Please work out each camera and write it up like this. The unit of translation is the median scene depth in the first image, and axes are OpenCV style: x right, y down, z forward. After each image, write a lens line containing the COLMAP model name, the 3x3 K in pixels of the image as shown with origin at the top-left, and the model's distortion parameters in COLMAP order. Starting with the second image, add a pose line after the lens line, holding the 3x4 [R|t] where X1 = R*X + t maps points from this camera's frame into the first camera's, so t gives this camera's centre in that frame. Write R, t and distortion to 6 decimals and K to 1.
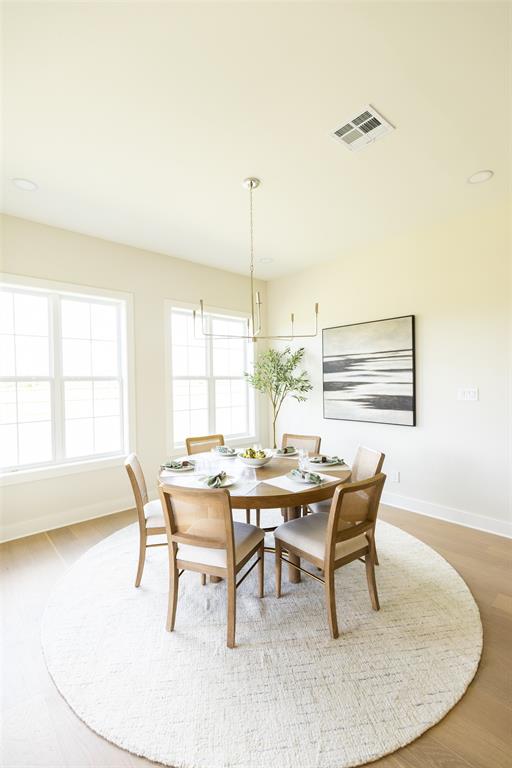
lens RADIAL K [[340.4, 0, 253.9], [0, 340.4, 387.4], [0, 0, 1]] dist [0.000636, -0.000152]
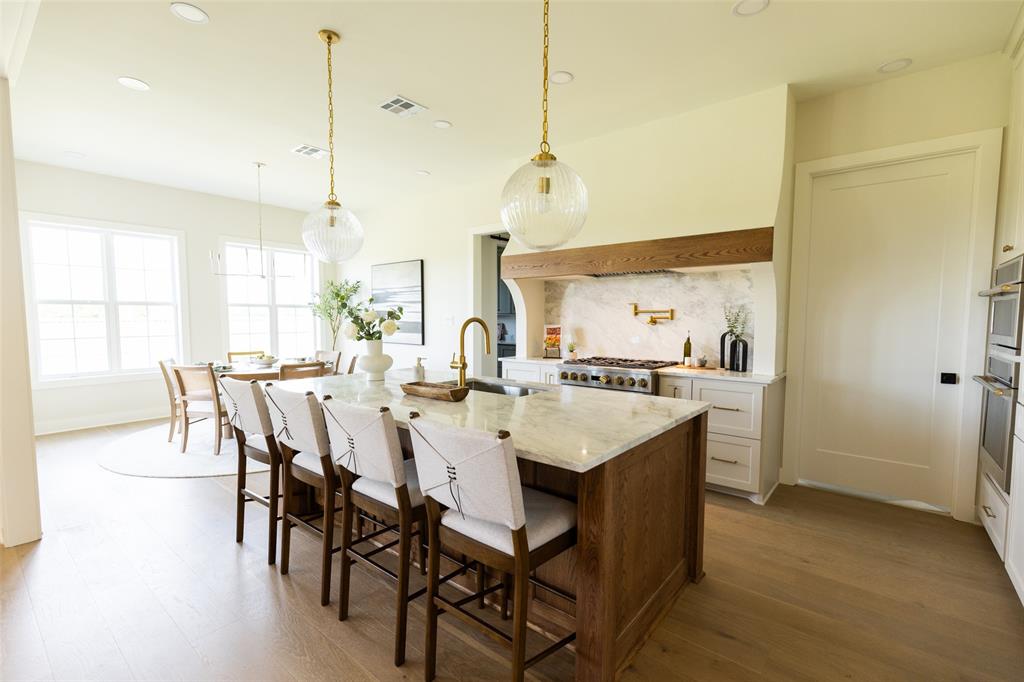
lens RADIAL K [[453.8, 0, 515.4], [0, 453.8, 349.2], [0, 0, 1]] dist [0.000636, -0.000152]
pose [[0.986609, 0.004755, 0.163035, 0.538519], [-0.013524, 0.998518, 0.052719, 0.032682], [-0.162543, -0.054218, 0.985211, -0.774754]]
